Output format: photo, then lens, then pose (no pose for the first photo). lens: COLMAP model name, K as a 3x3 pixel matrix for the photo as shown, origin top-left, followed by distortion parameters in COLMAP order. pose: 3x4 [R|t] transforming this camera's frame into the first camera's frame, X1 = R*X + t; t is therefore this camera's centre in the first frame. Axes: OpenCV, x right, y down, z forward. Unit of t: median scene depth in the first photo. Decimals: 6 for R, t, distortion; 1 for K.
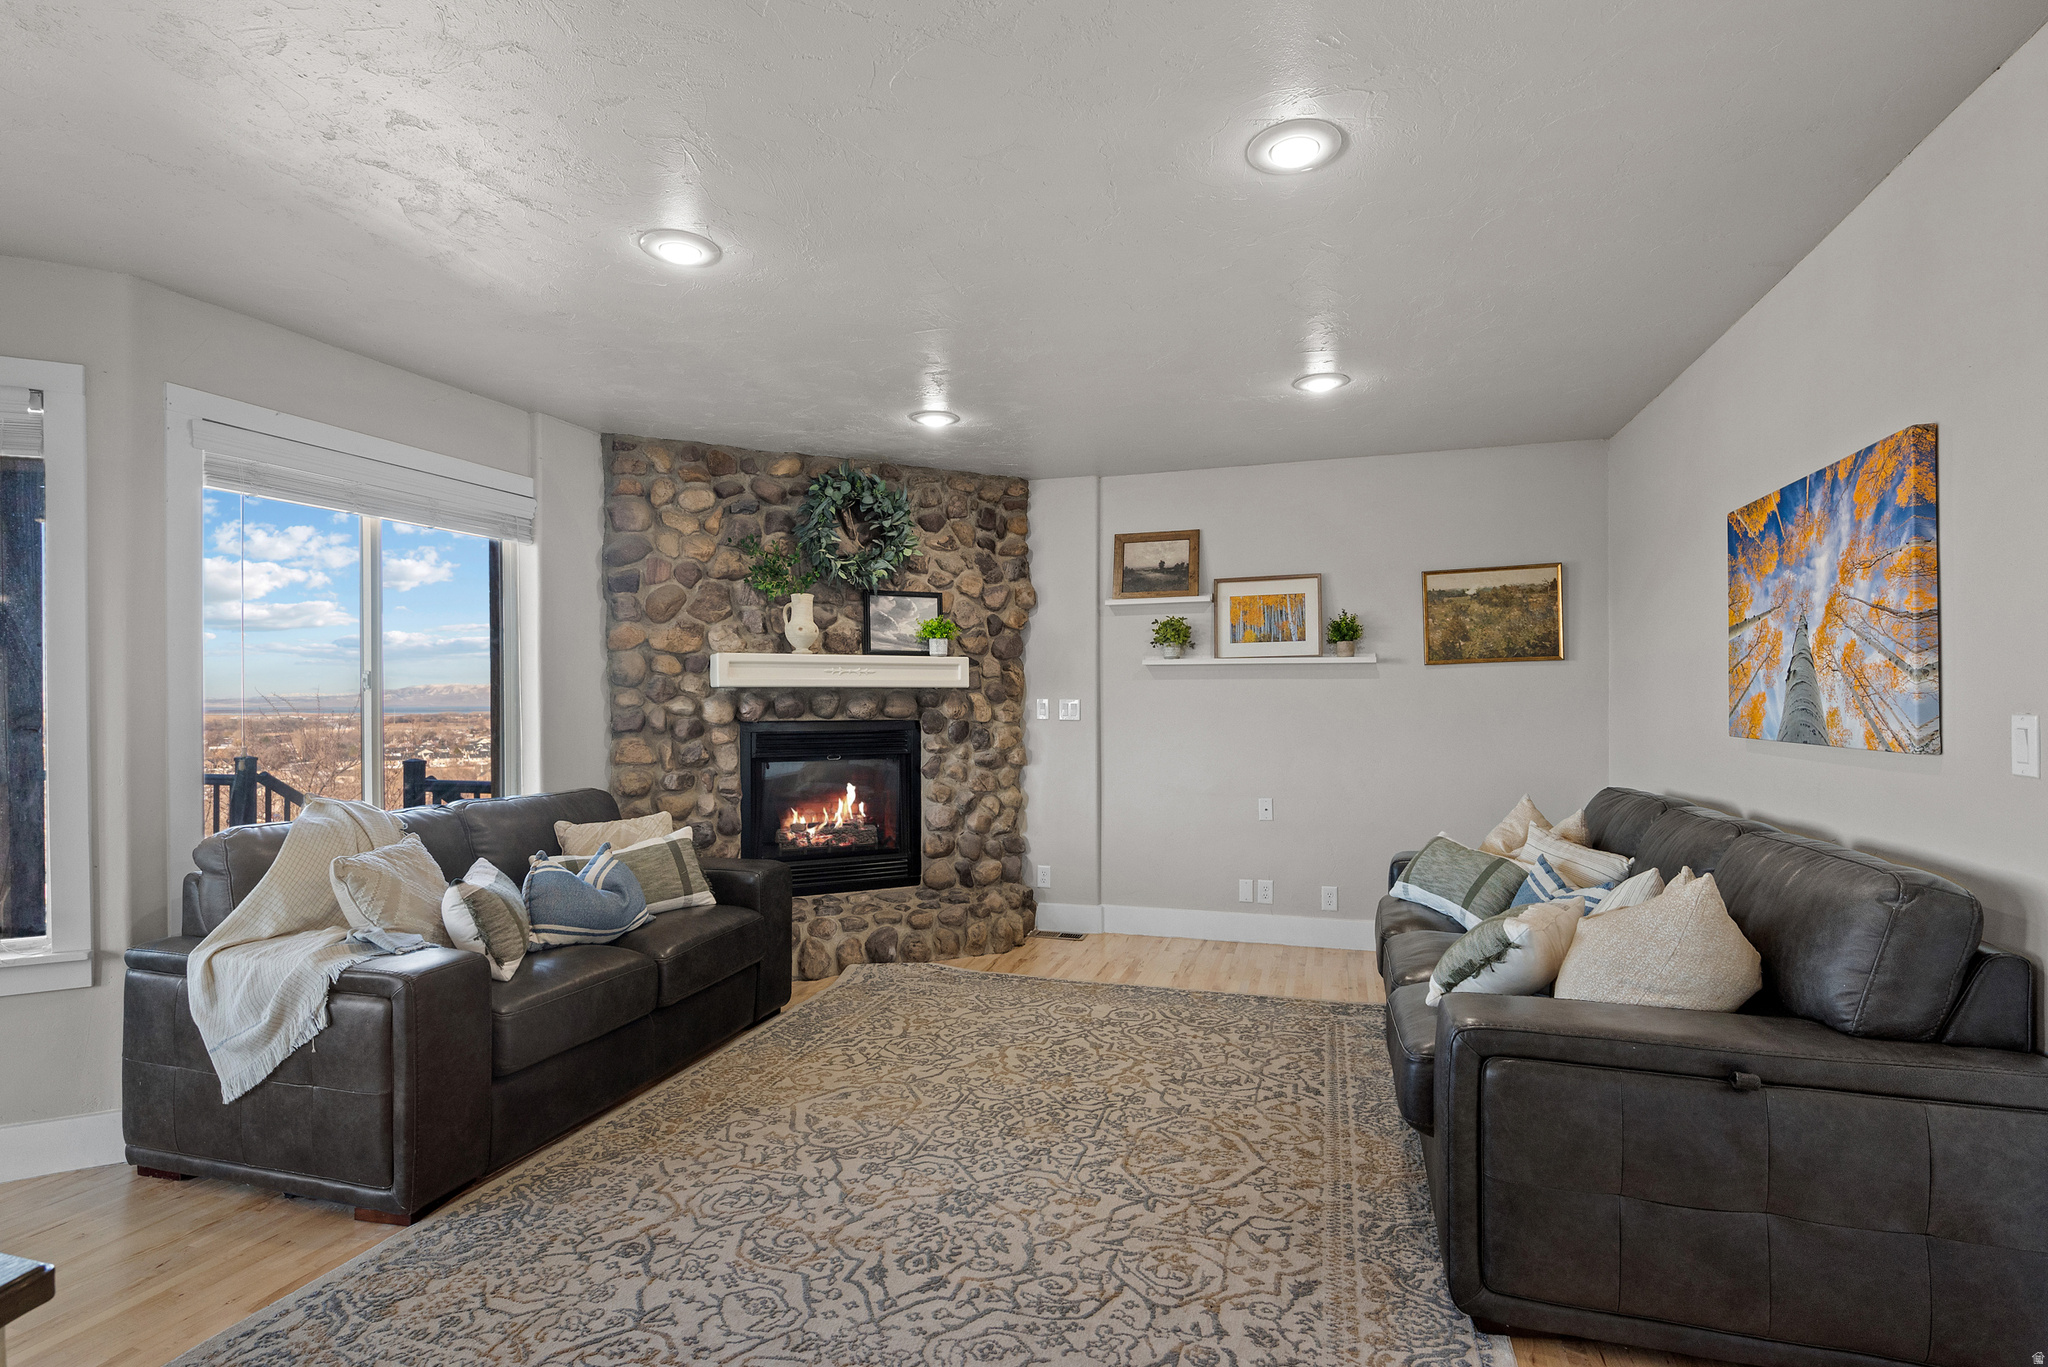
lens RADIAL K [[978.5, 0, 1034.3], [0, 978.5, 700.9], [0, 0, 1]] dist [0.001139, -0.000414]
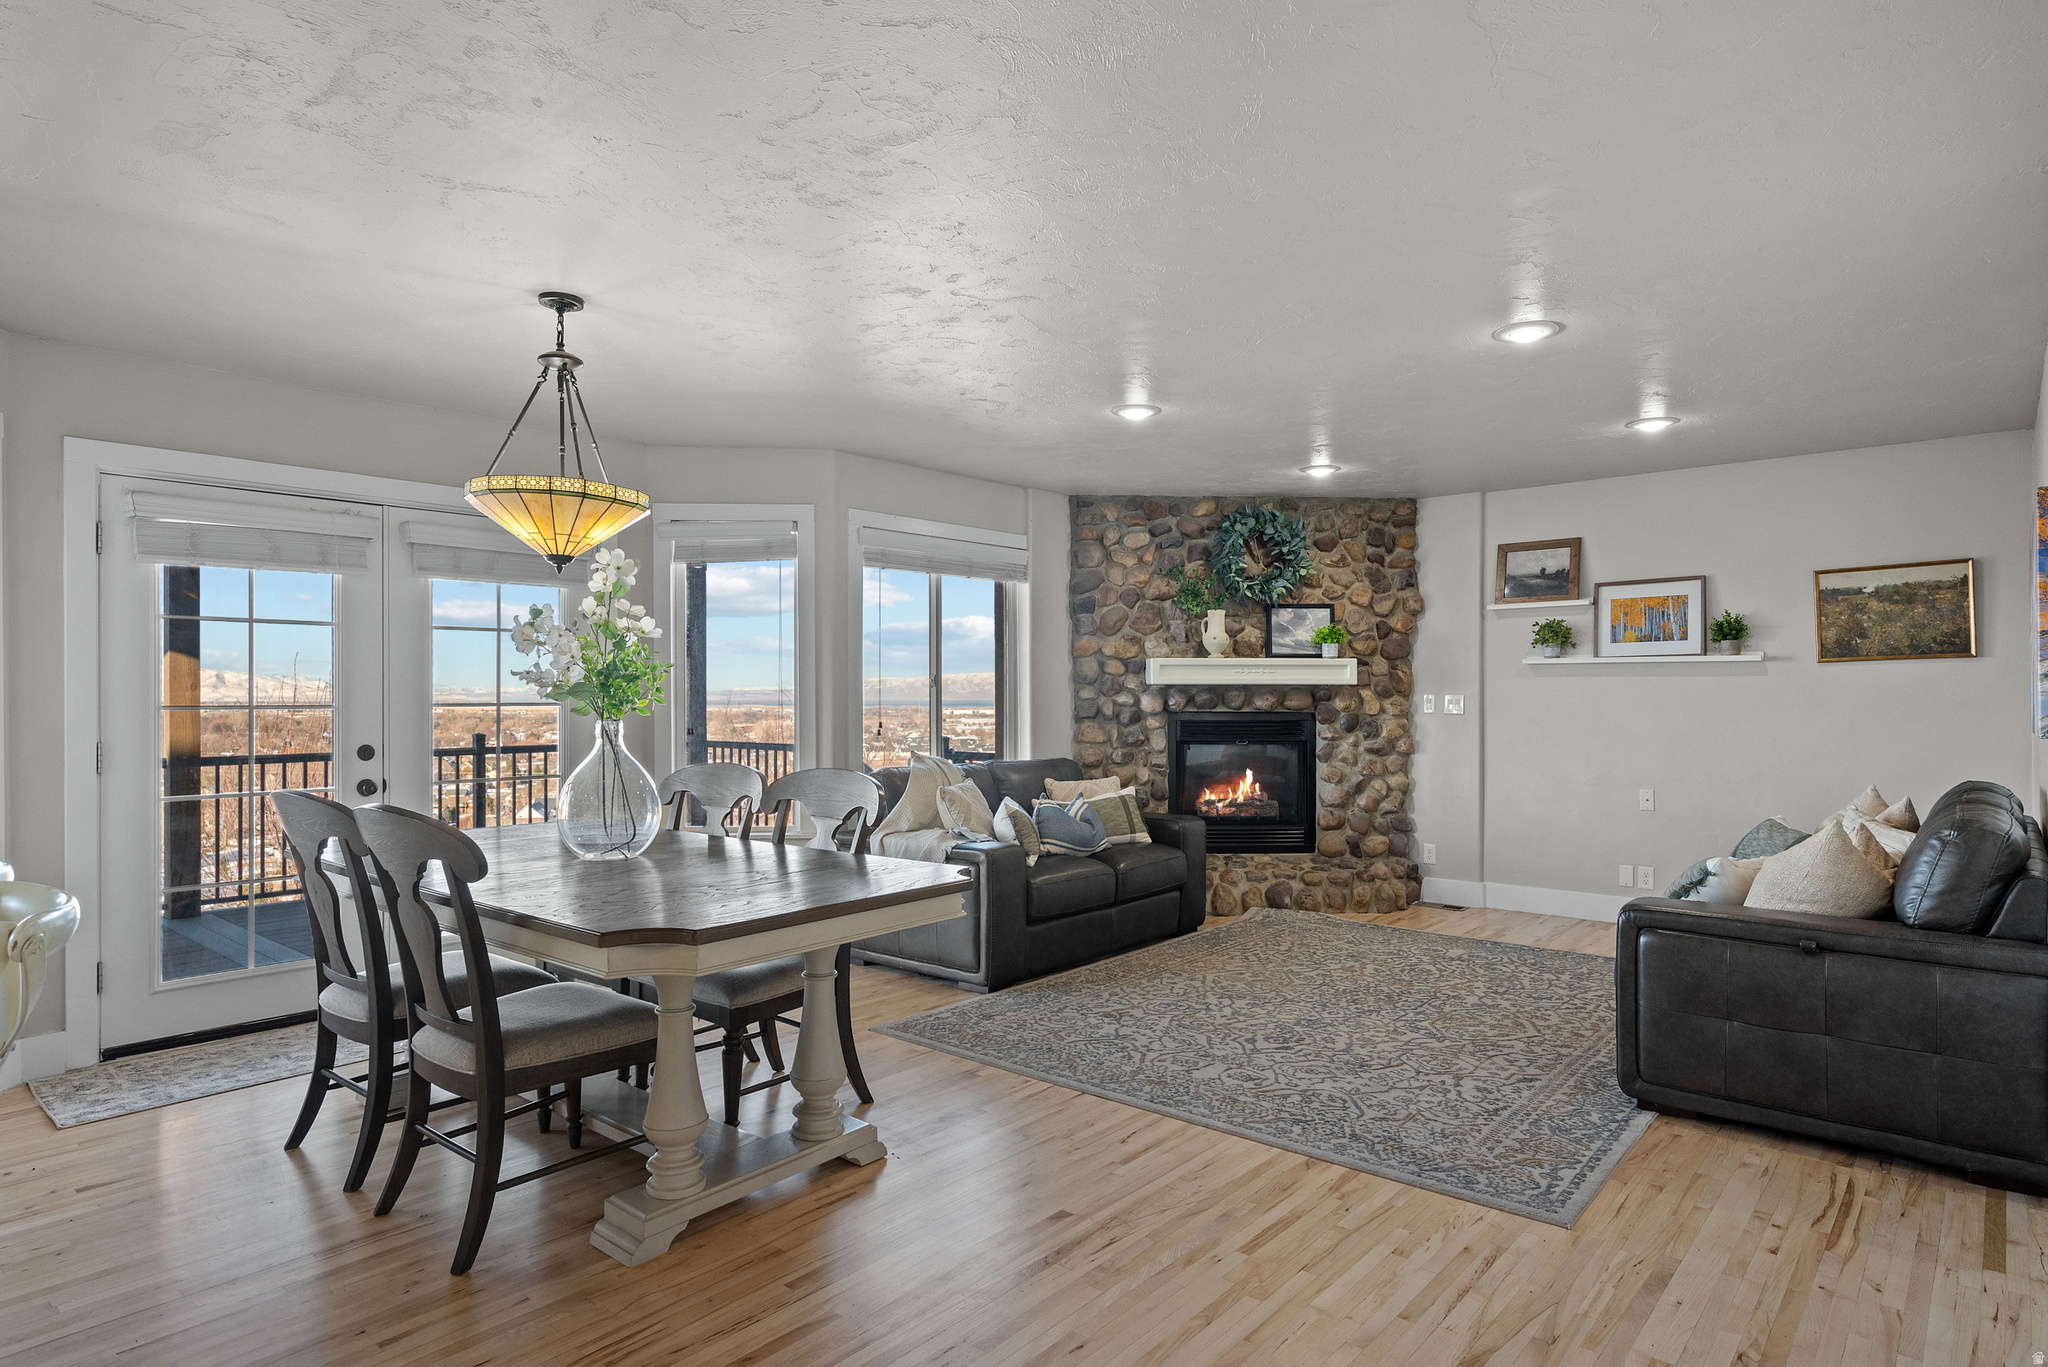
lens RADIAL K [[1144.0, 0, 1029.3], [0, 1144.0, 696.2], [0, 0, 1]] dist [-0.013904, 0.000264]
pose [[0.918637, 0.004074, -0.395082, 0.123663], [-0.004171, 0.999991, 0.000614, 0.001051], [0.395081, 0.001084, 0.918646, -0.445925]]
